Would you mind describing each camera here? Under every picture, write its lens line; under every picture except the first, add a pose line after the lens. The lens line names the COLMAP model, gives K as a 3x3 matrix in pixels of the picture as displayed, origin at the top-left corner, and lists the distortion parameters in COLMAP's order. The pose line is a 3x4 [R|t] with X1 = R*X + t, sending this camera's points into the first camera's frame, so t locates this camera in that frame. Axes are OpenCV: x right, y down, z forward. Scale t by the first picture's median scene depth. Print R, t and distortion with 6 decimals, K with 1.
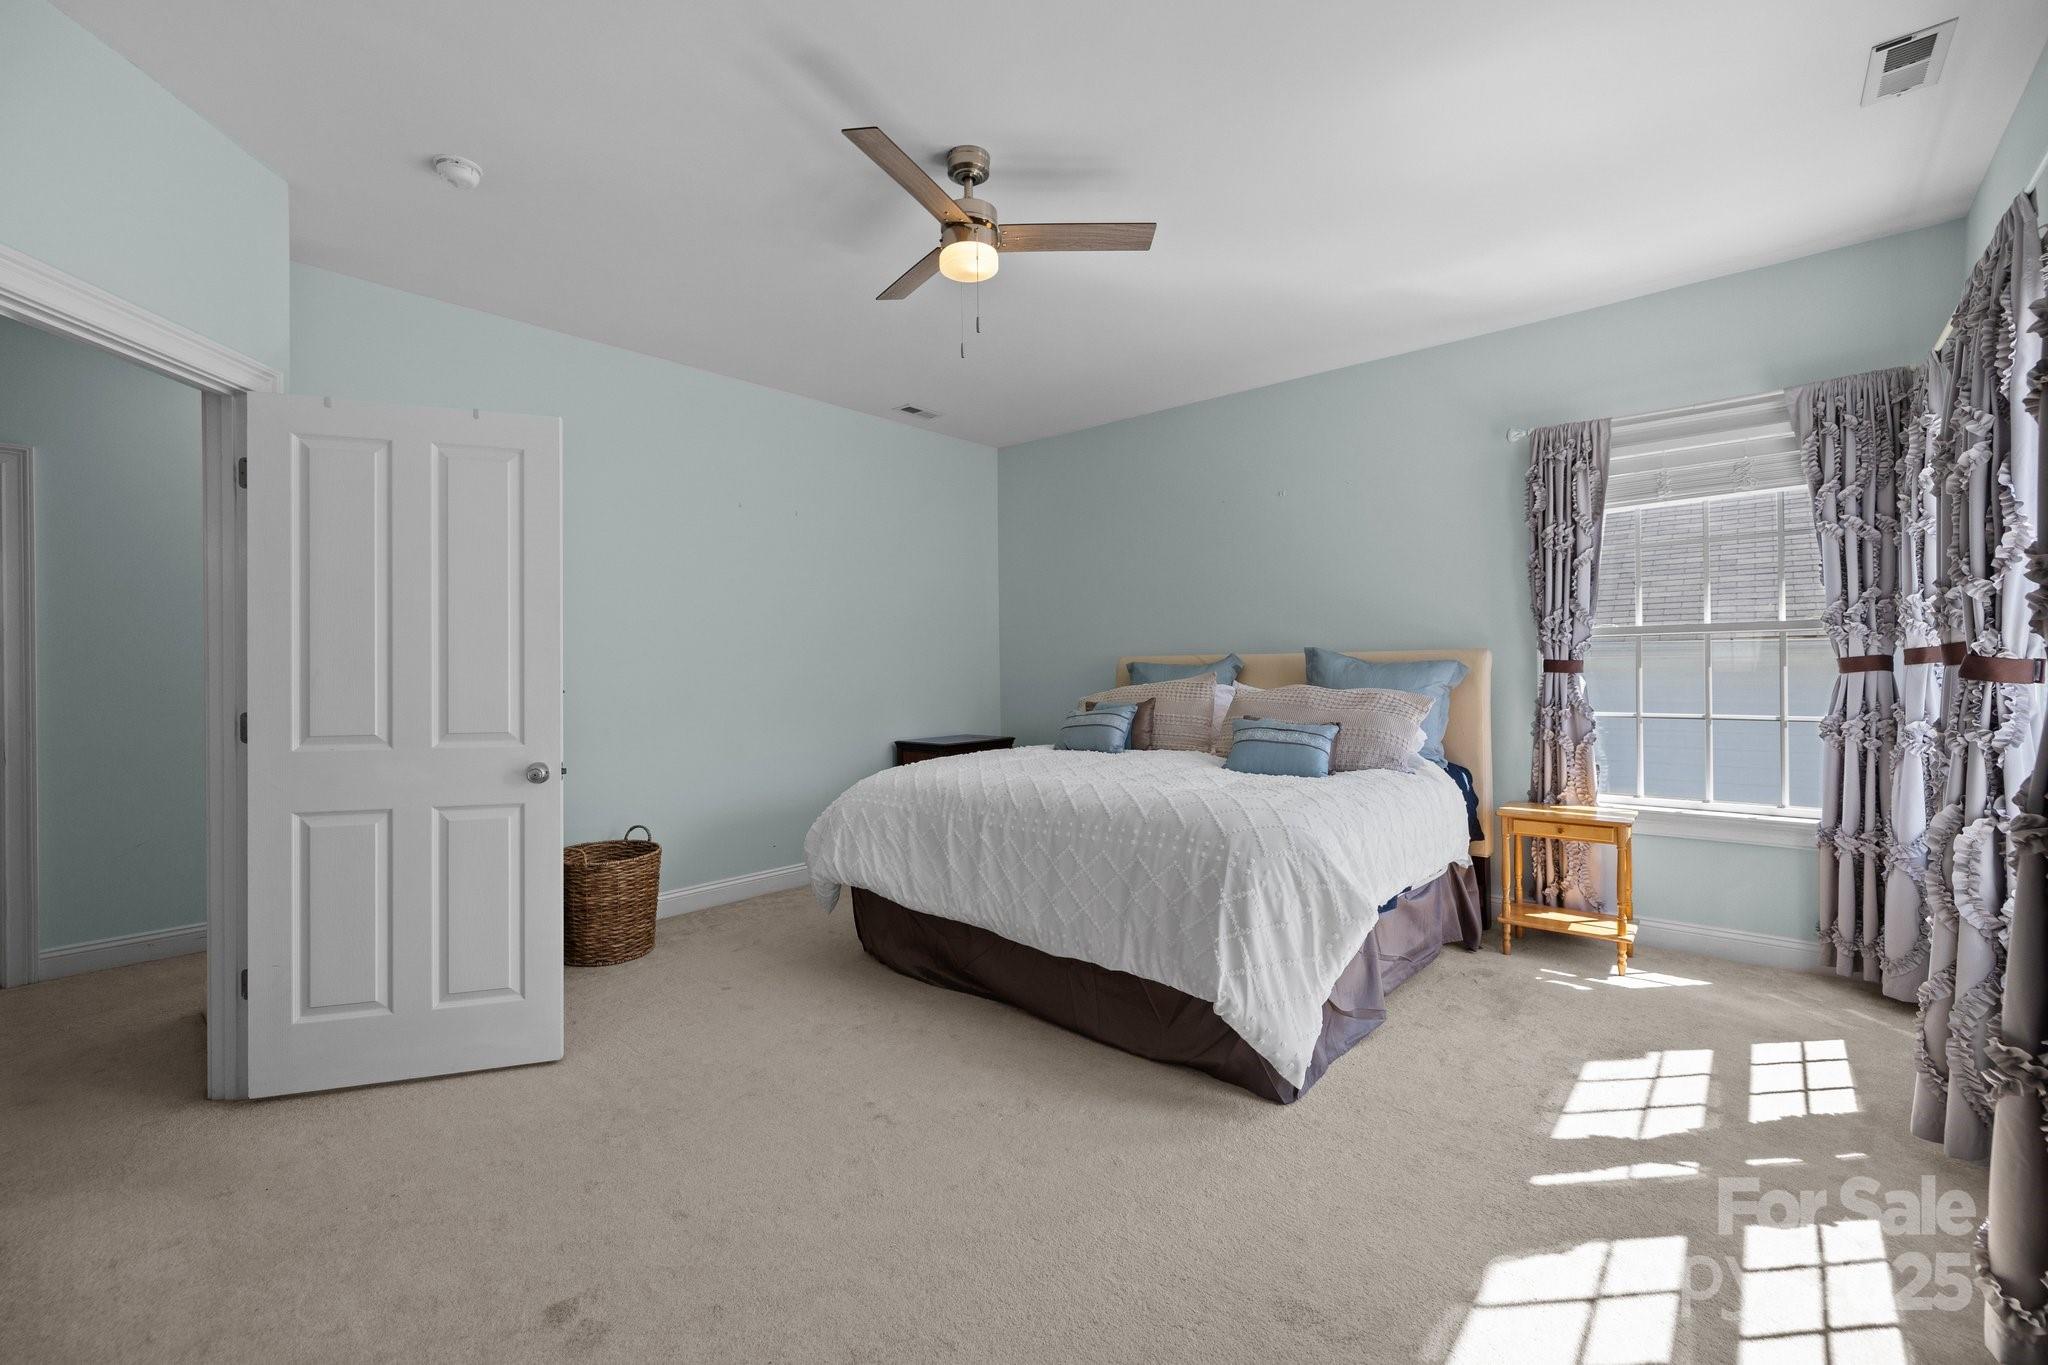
lens RADIAL K [[871.7, 0, 1006.5], [0, 871.7, 679.7], [0, 0, 1]] dist [-0.001316, 0.000891]
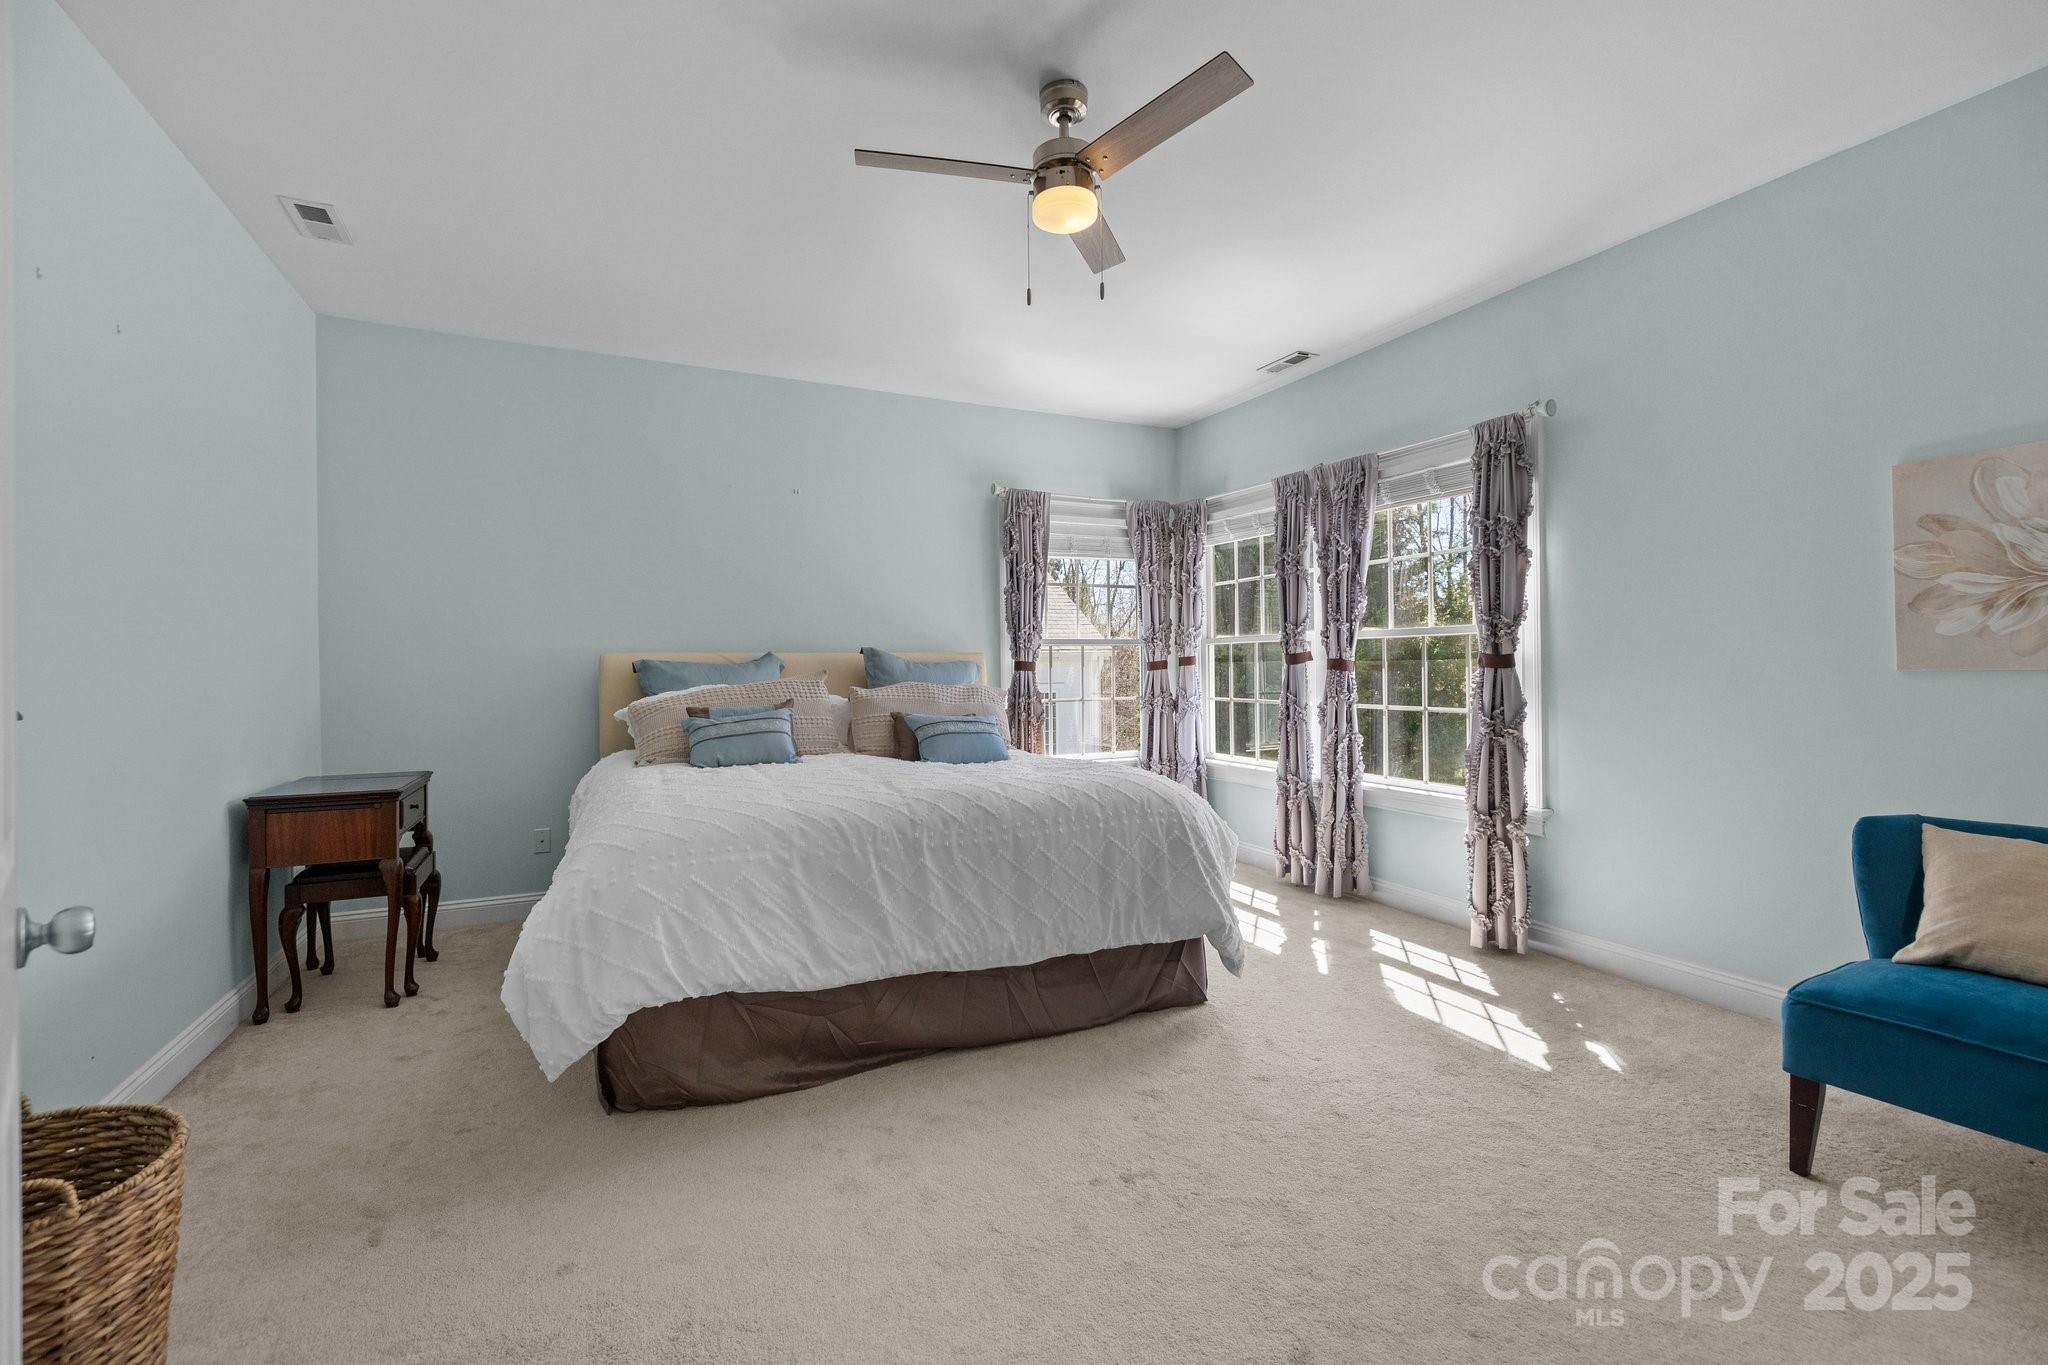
lens RADIAL K [[871.7, 0, 1005.2], [0, 871.7, 681.3], [0, 0, 1]] dist [-0.001316, 0.000891]
pose [[0.387292, -0.007736, 0.921925, -0.754929], [0.015487, 0.999878, 0.001884, 0.005676], [-0.921827, 0.013548, 0.387364, 0.593977]]
